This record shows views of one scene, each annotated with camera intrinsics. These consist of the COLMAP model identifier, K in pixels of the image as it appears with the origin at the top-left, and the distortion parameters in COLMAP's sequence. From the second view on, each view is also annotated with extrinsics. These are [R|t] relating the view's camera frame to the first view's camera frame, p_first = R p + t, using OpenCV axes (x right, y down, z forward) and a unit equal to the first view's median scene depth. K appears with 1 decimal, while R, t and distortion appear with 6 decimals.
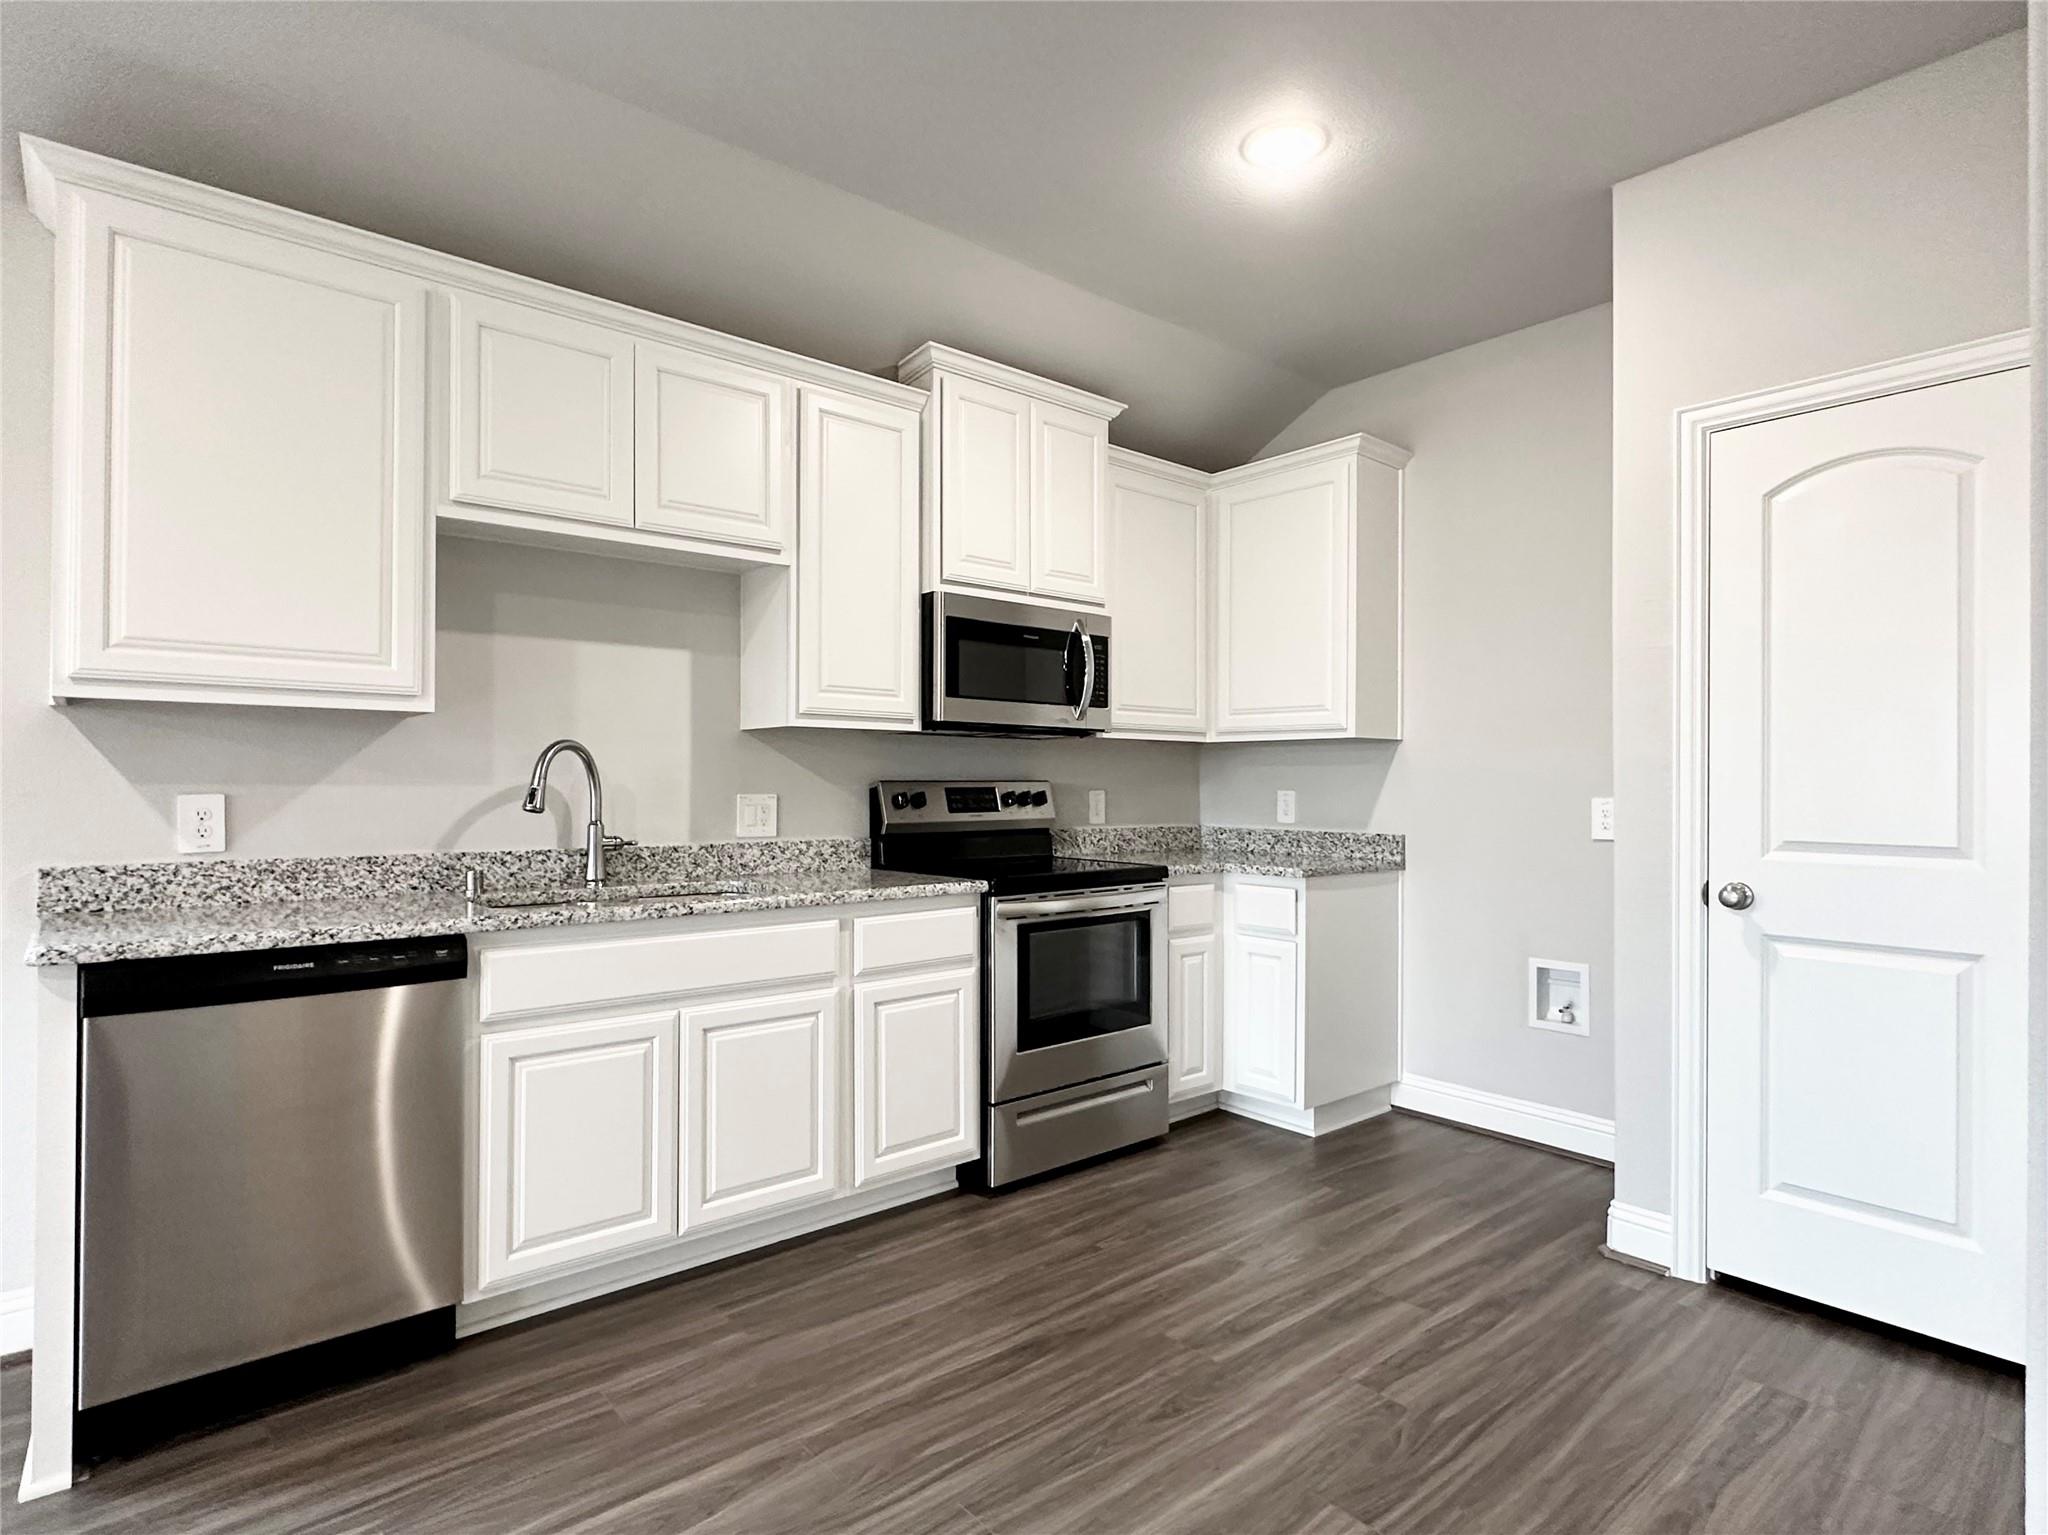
lens RADIAL K [[1080.8, 0, 1018.1], [0, 1080.8, 771.7], [0, 0, 1]] dist [0.001229, 0.000056]
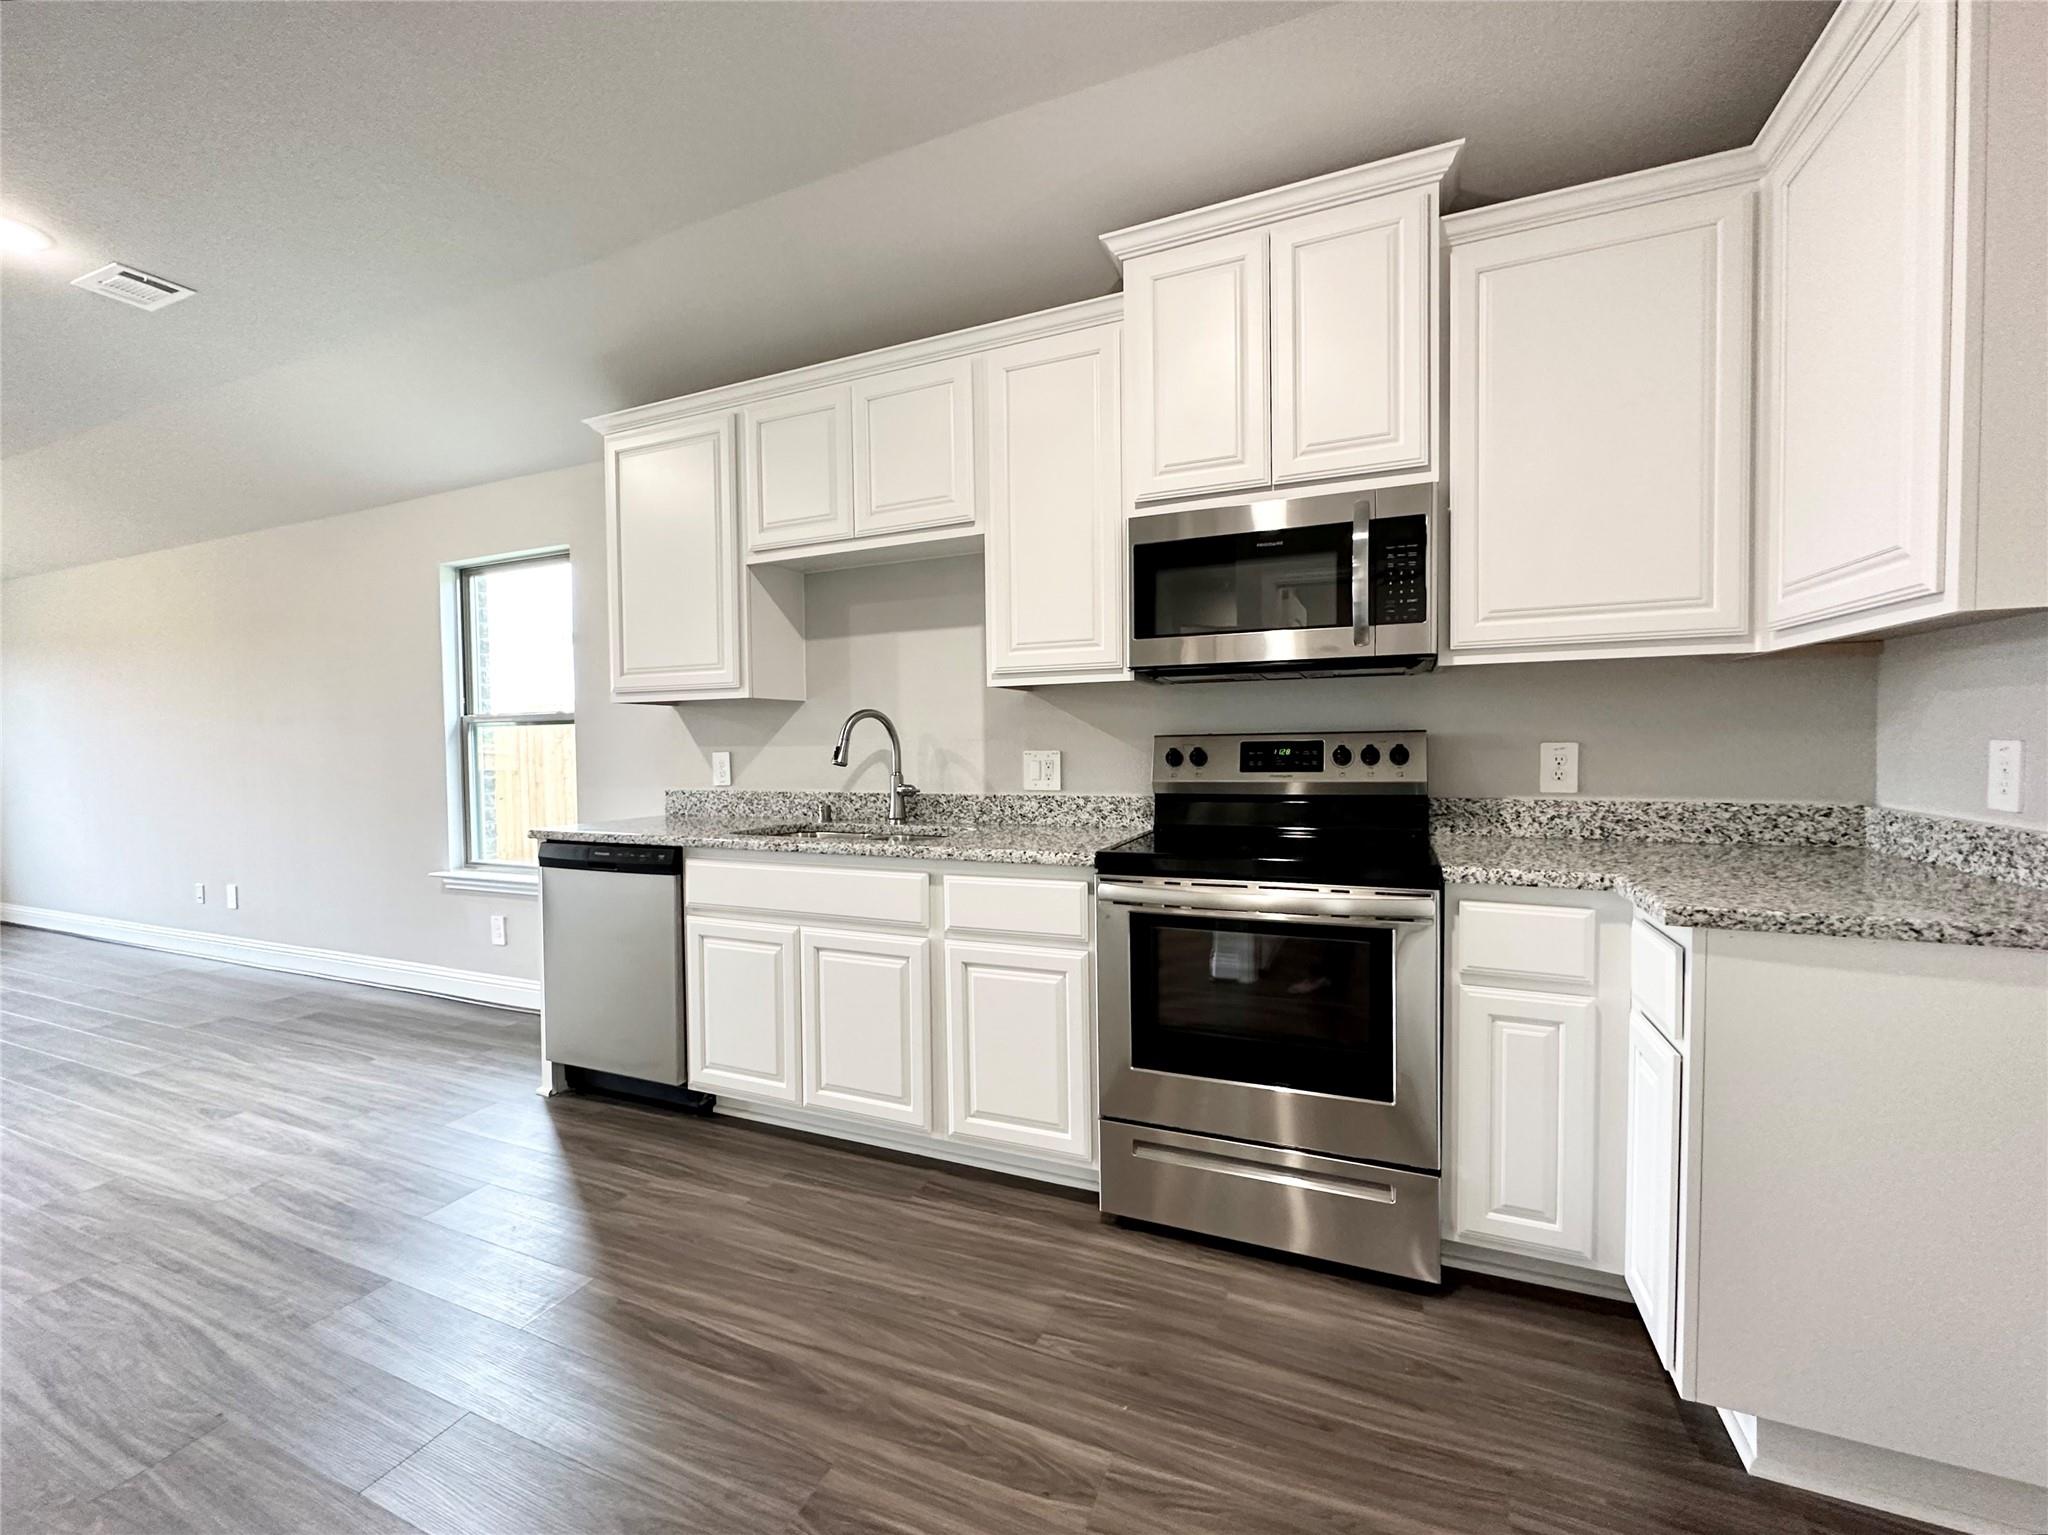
lens RADIAL K [[837.2, 0, 1023.1], [0, 837.2, 766.1], [0, 0, 1]] dist [-0.003780, -0.000084]
pose [[0.445281, 0.018179, -0.895206, 0.538594], [0.025248, 0.999141, 0.032849, 0.009160], [0.895035, -0.037229, 0.444440, 0.666446]]
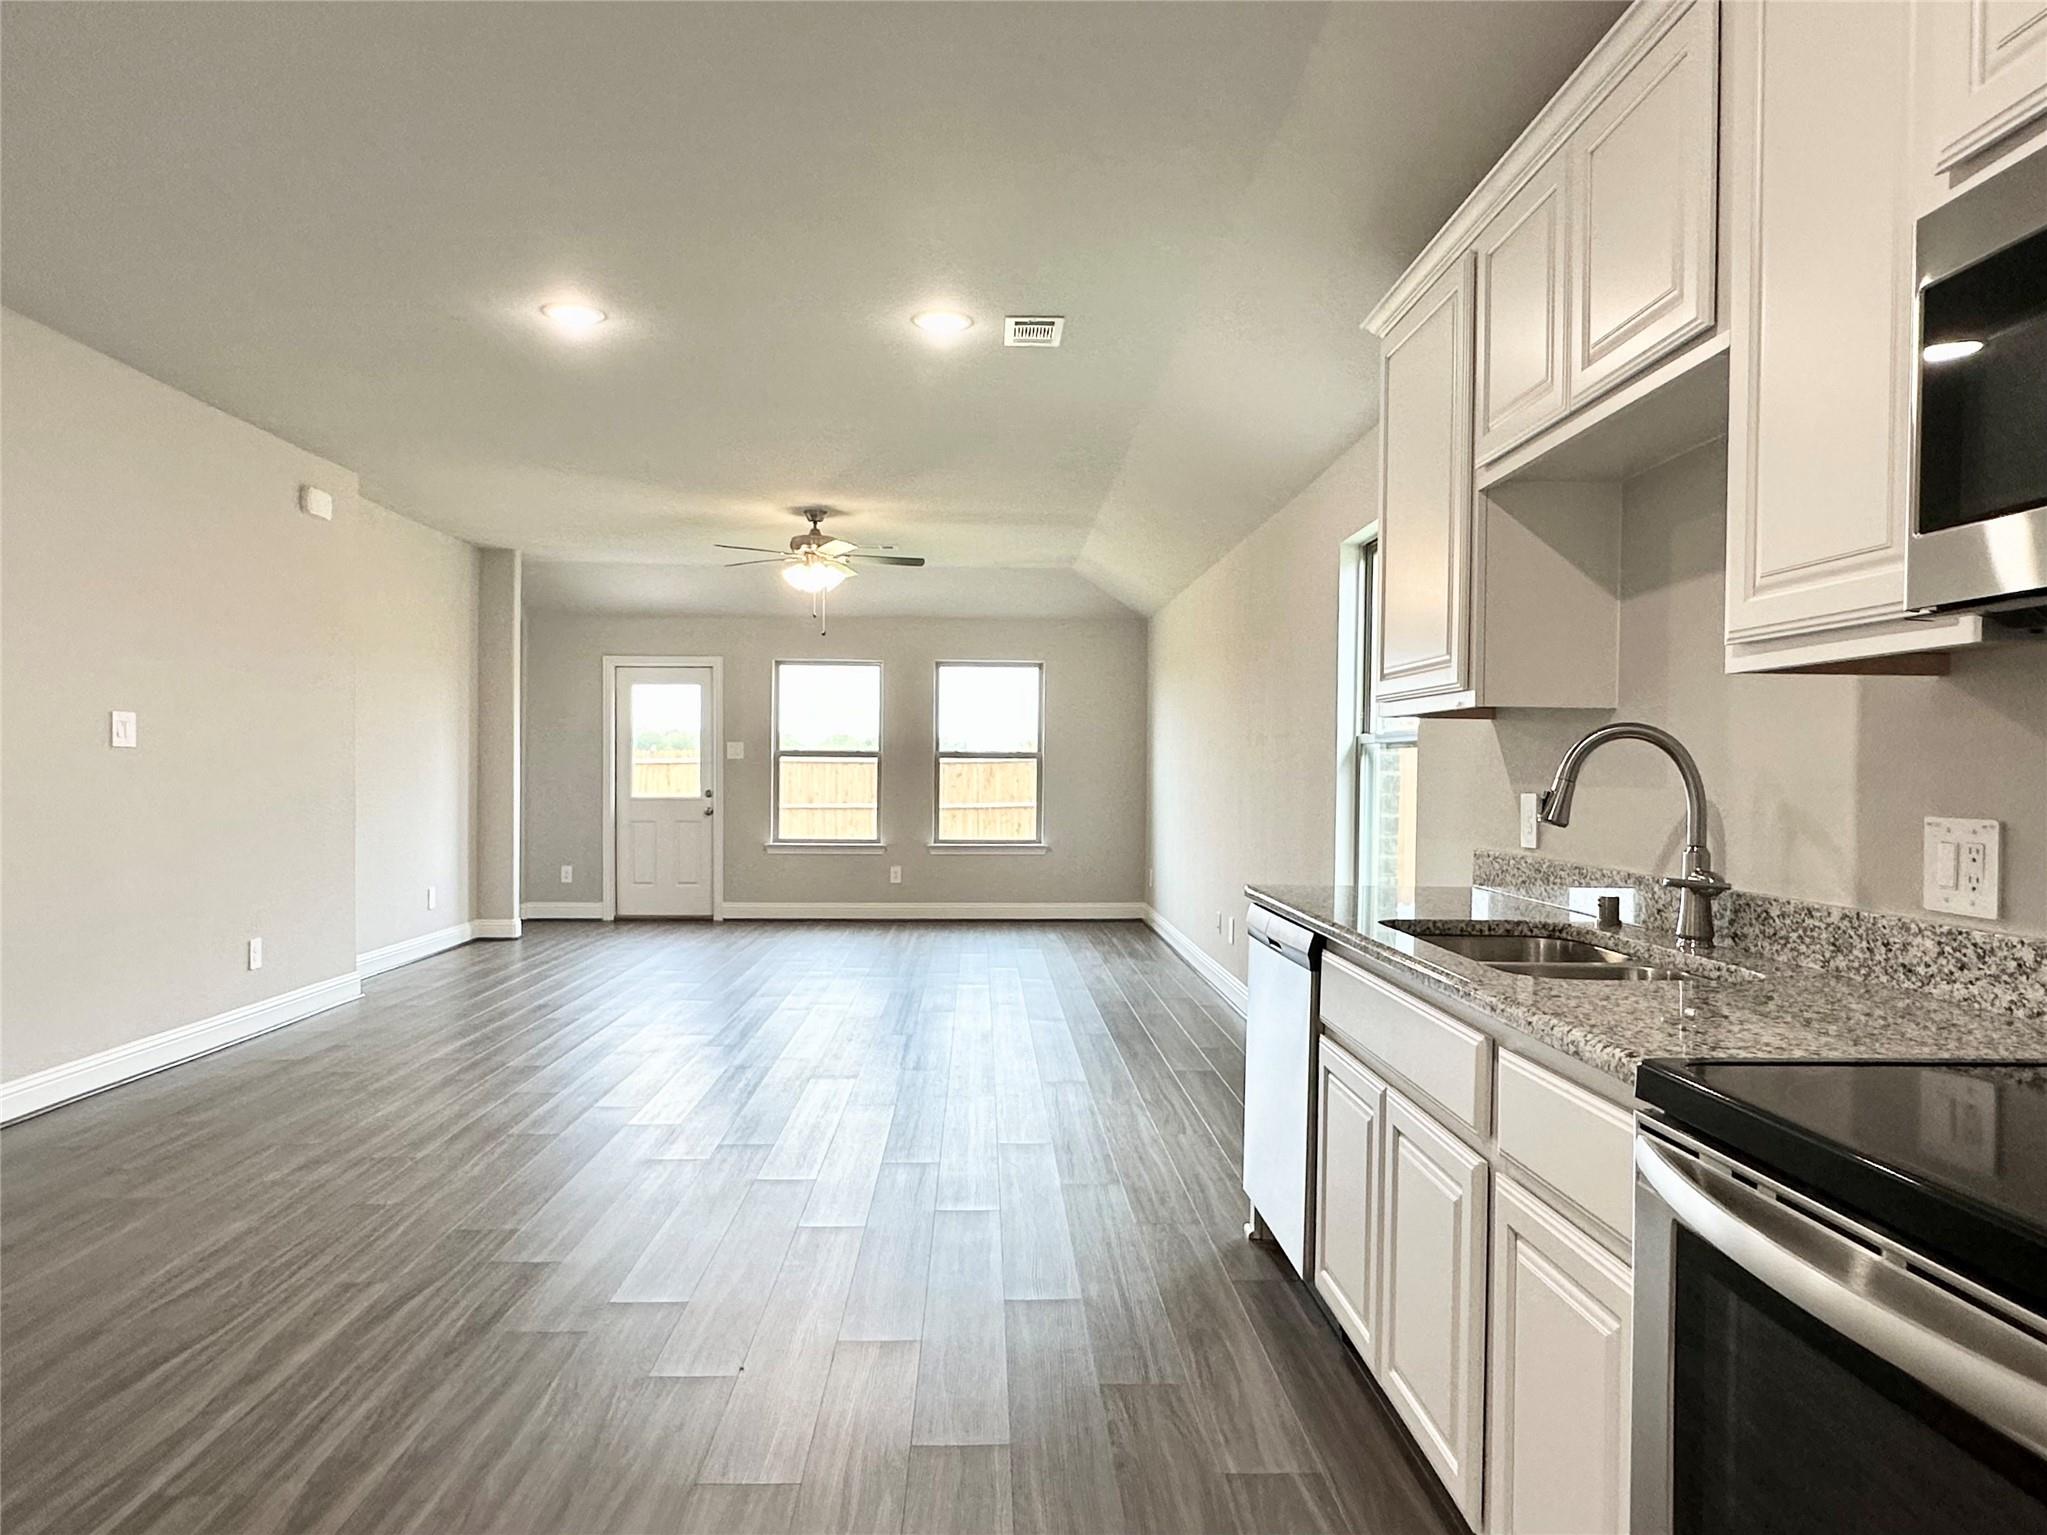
lens RADIAL K [[1274.4, 0, 1022.3], [0, 1274.4, 774.9], [0, 0, 1]] dist [-0.001588, -0.001142]
pose [[-0.621792, -0.000906, -0.783182, 0.437222], [0.001624, 0.999996, -0.002447, 0.004317], [0.783180, -0.002793, -0.621788, 1.111843]]
